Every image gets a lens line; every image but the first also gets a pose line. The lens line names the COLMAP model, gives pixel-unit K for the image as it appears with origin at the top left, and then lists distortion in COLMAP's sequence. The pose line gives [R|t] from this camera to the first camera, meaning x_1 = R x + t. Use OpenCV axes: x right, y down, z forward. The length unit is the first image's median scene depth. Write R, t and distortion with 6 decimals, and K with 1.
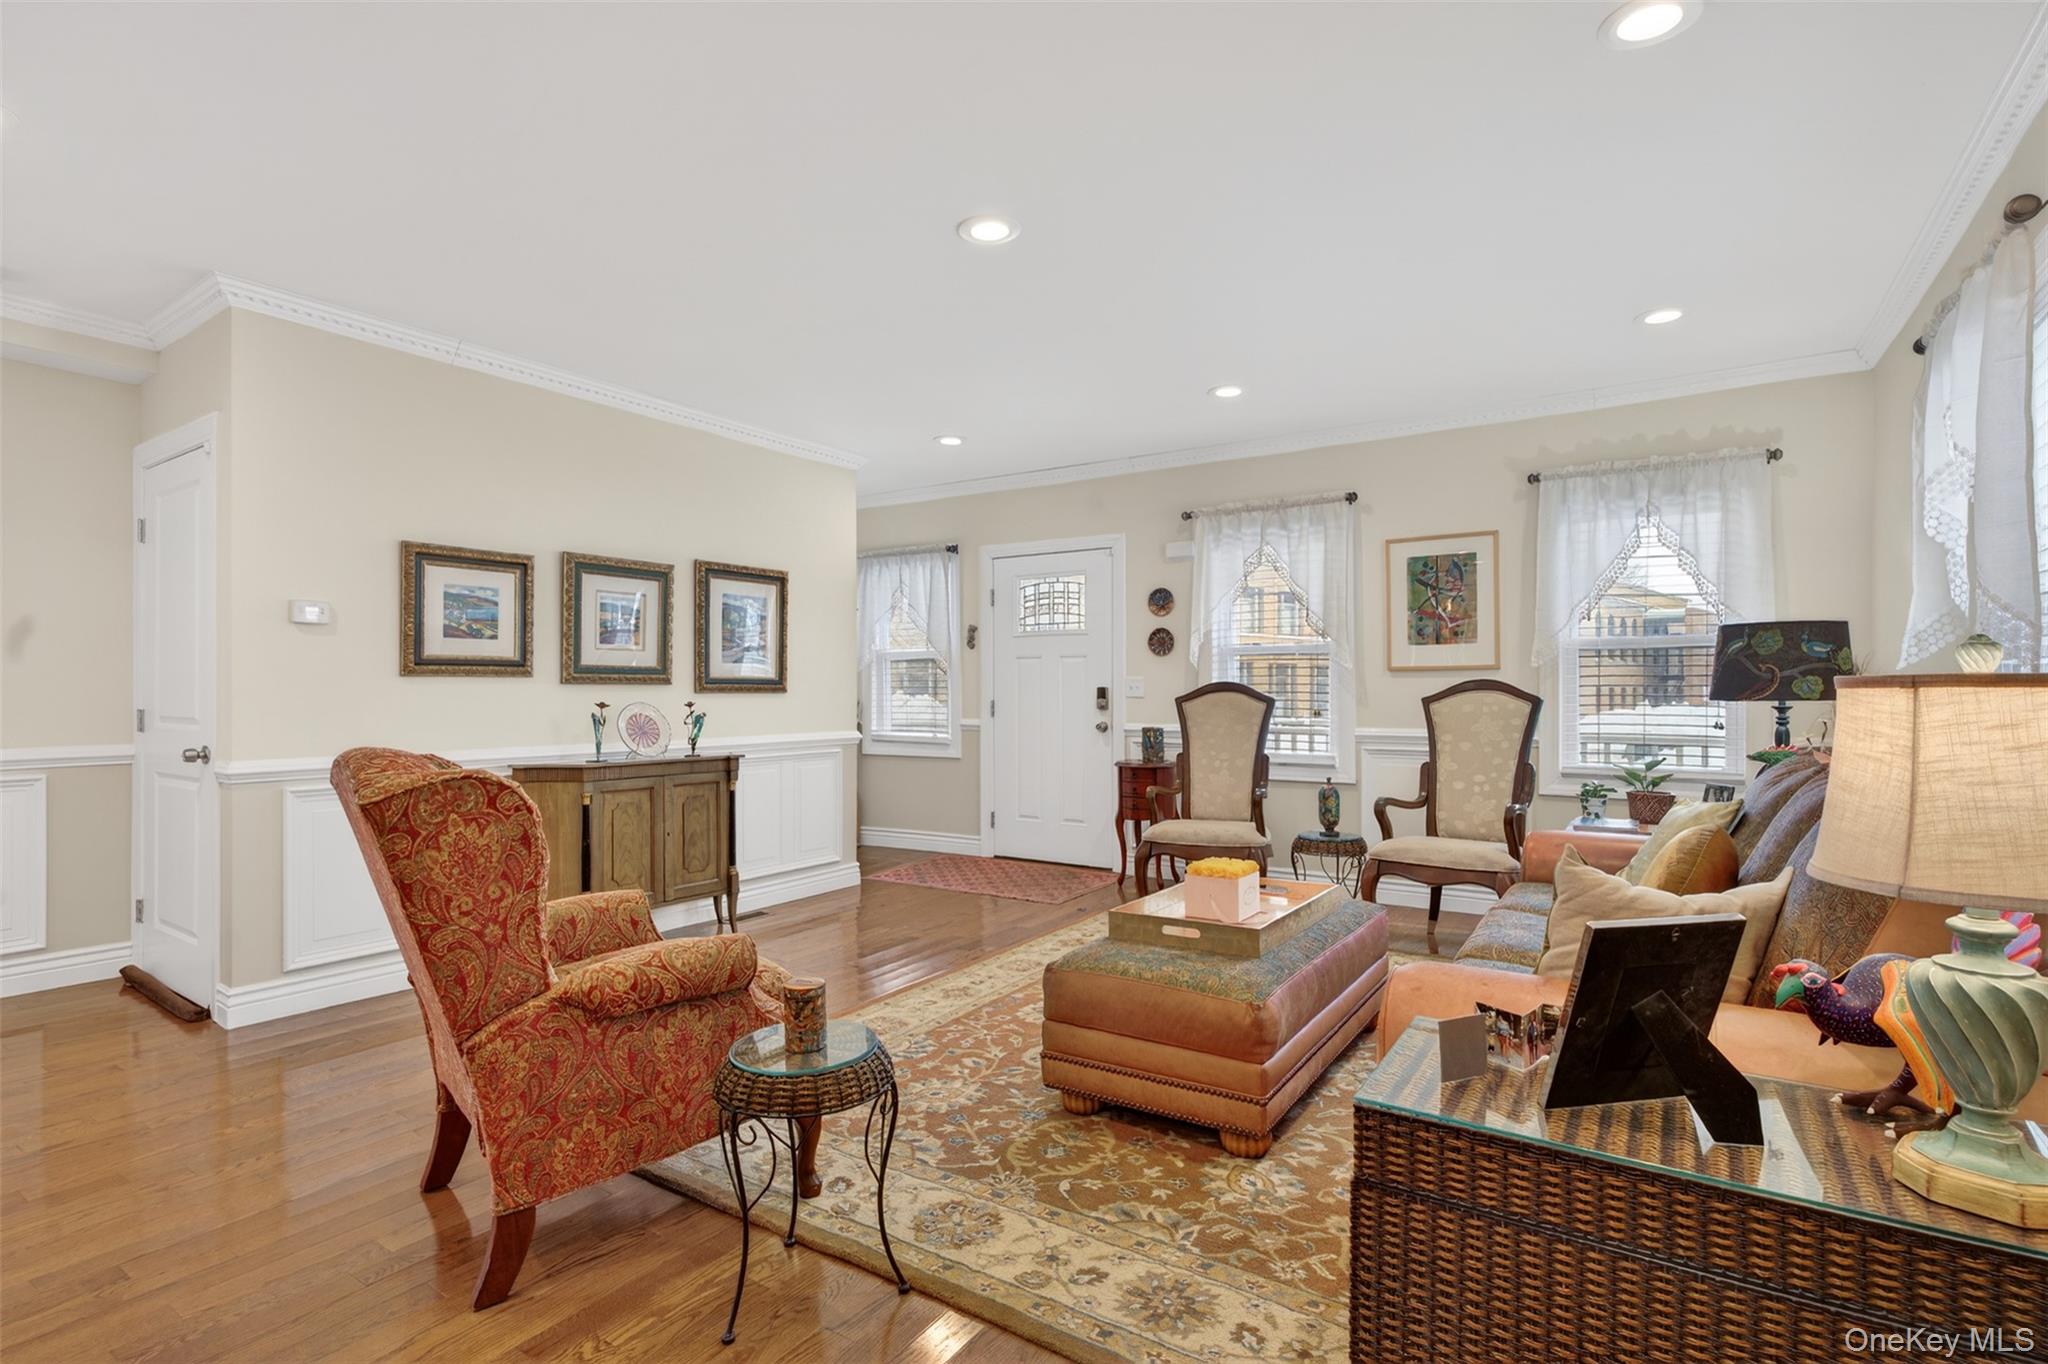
lens RADIAL K [[986.1, 0, 1014.1], [0, 986.1, 682.3], [0, 0, 1]] dist [-0.001091, 0.000147]
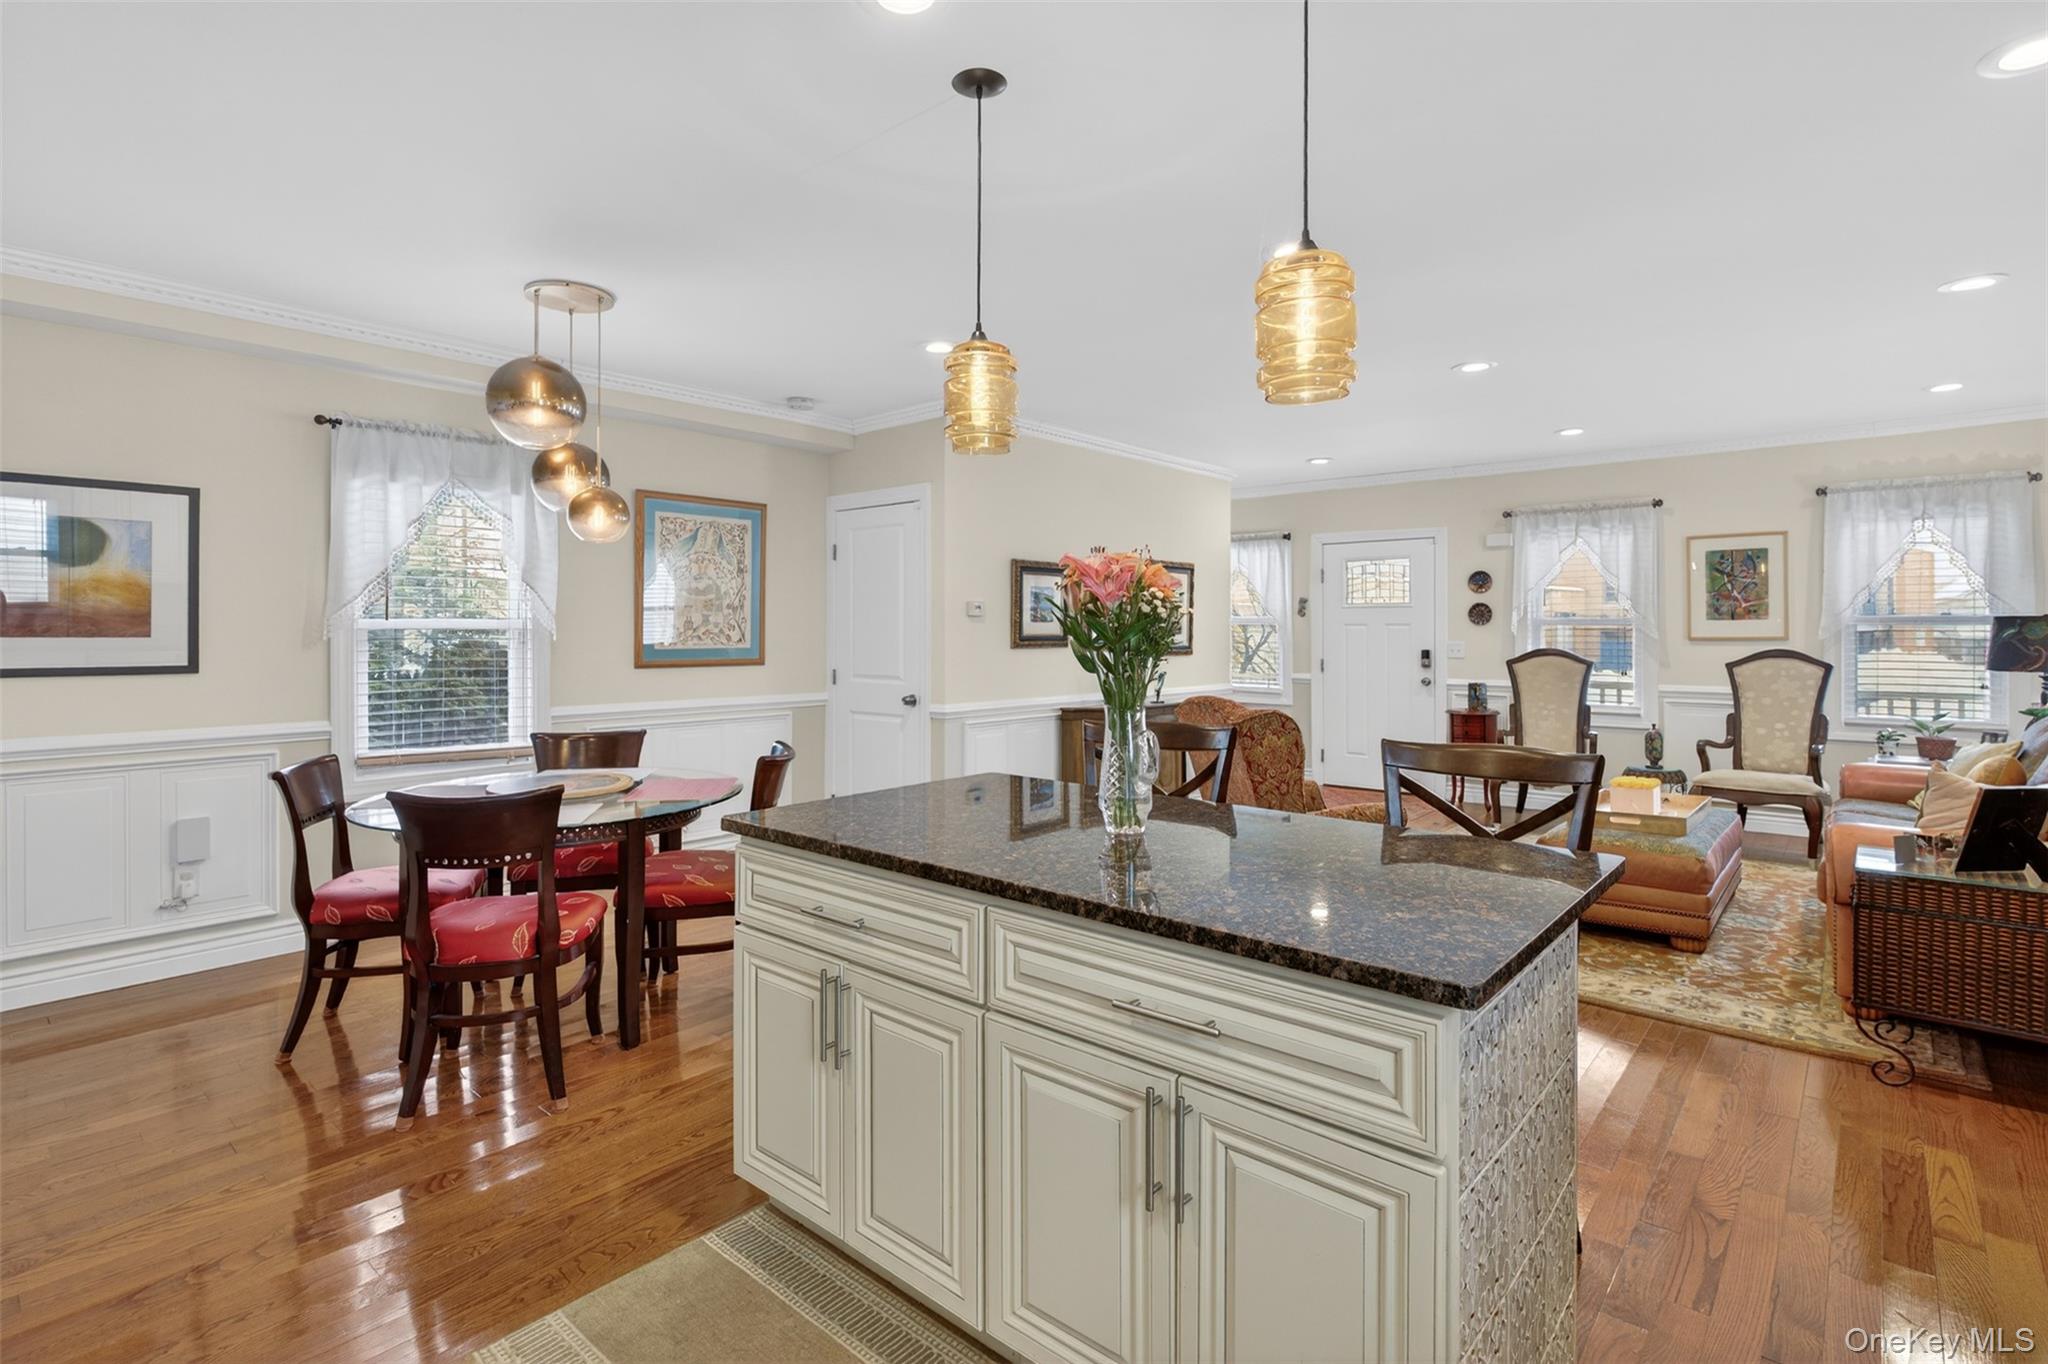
lens RADIAL K [[986.1, 0, 1026.6], [0, 986.1, 628.4], [0, 0, 1]] dist [-0.001091, 0.000147]
pose [[0.992641, 0.000313, -0.121092, -0.348839], [0.000085, 0.999995, 0.003285, -0.034910], [0.121093, -0.003271, 0.992636, -0.401390]]
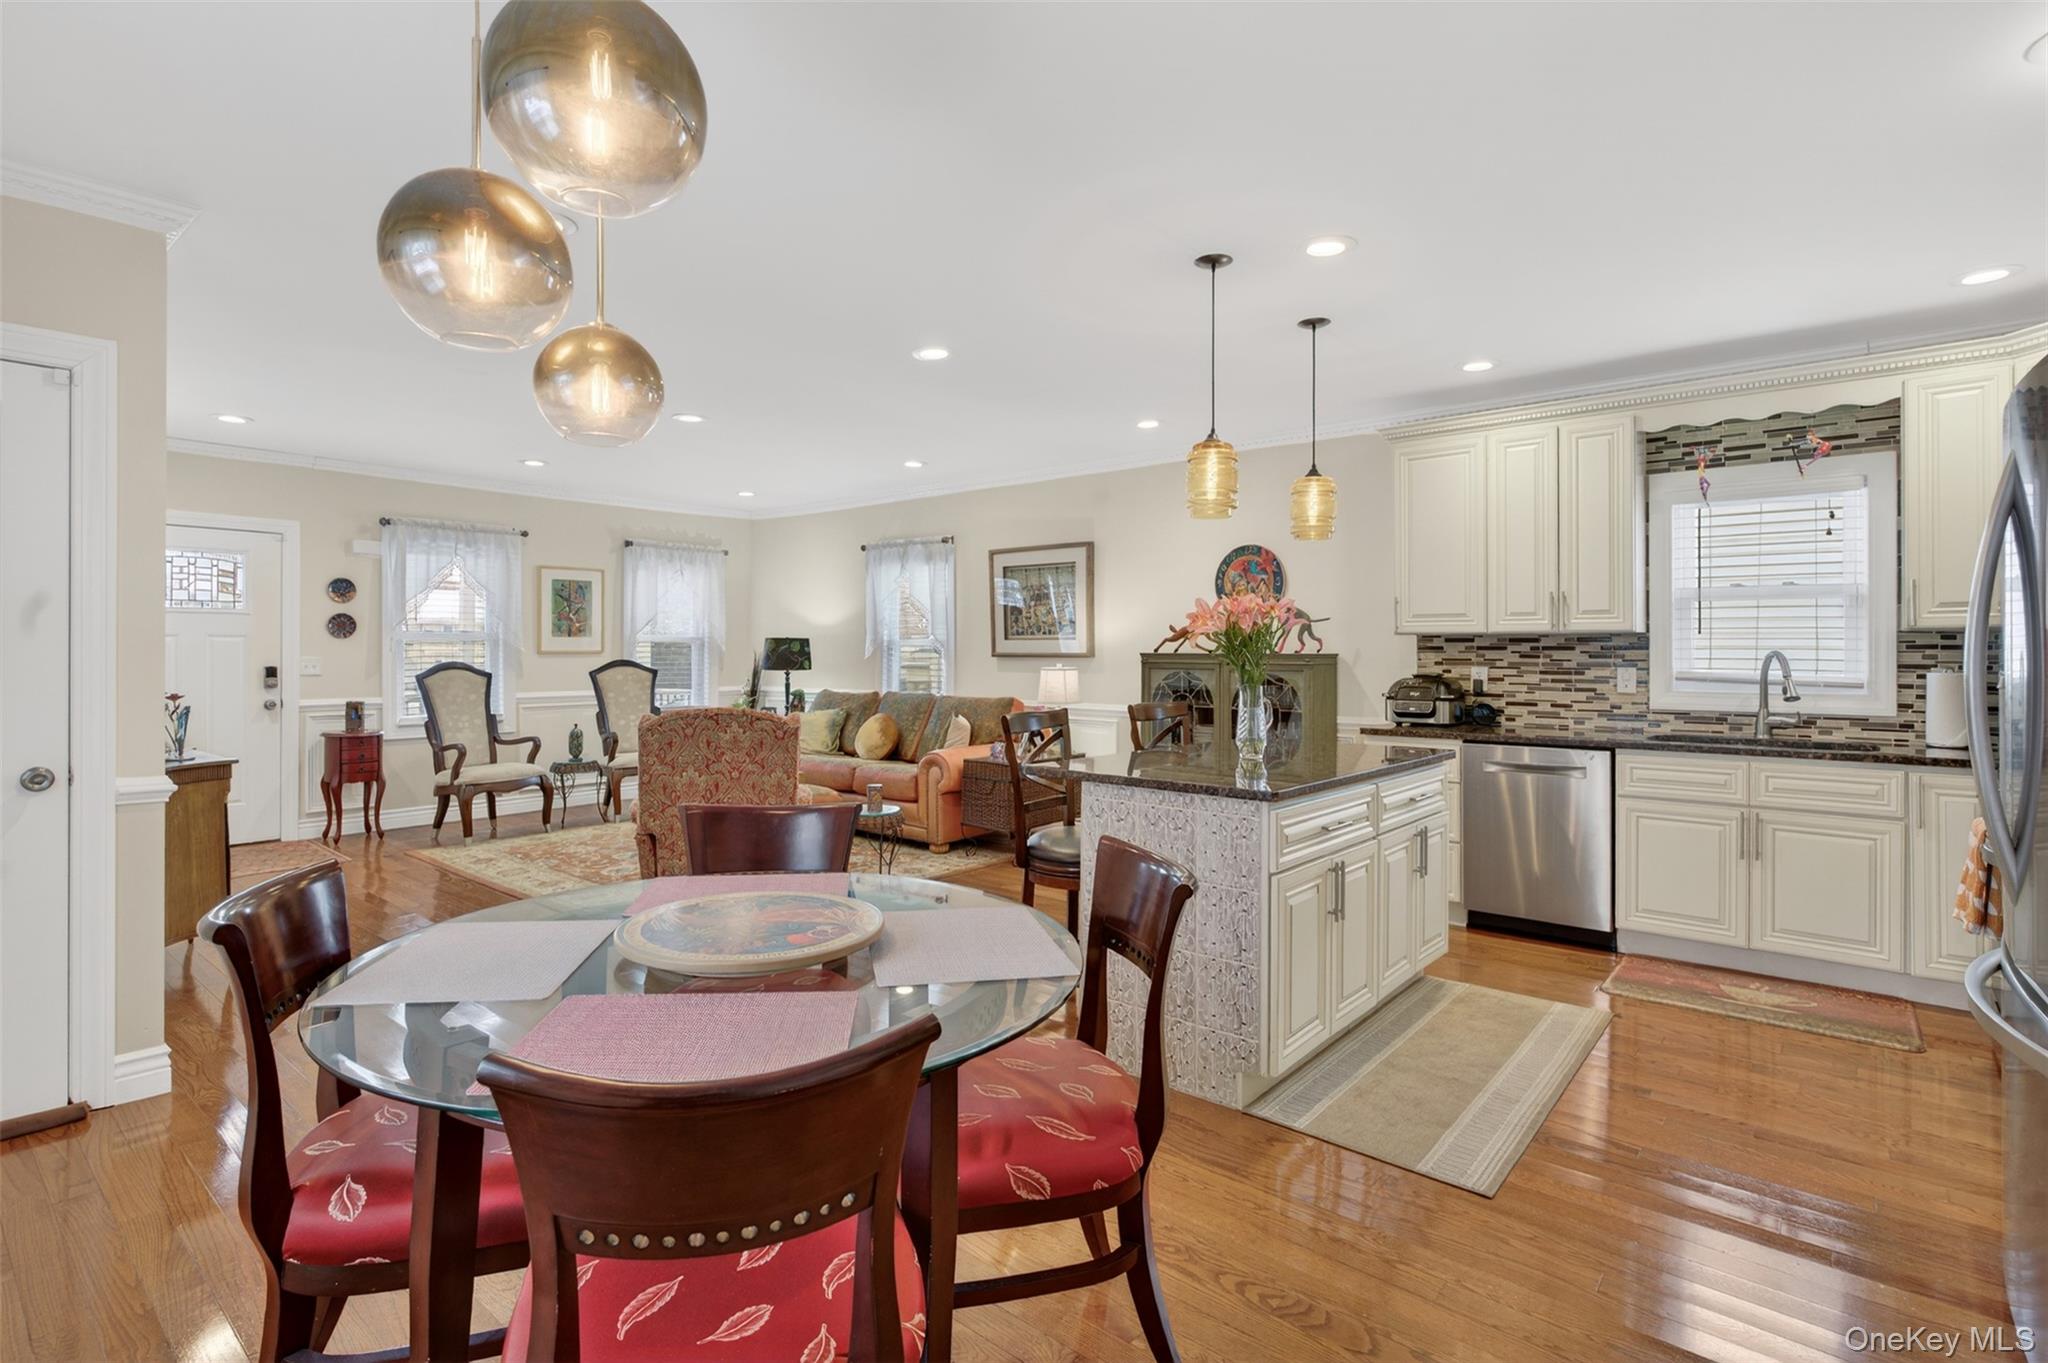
lens RADIAL K [[986.1, 0, 1008.5], [0, 986.1, 655.0], [0, 0, 1]] dist [-0.001091, 0.000147]
pose [[0.112142, -0.001789, 0.993691, -1.145403], [-0.008131, 0.999963, 0.002718, -0.021522], [-0.993659, -0.008385, 0.112124, 0.146988]]
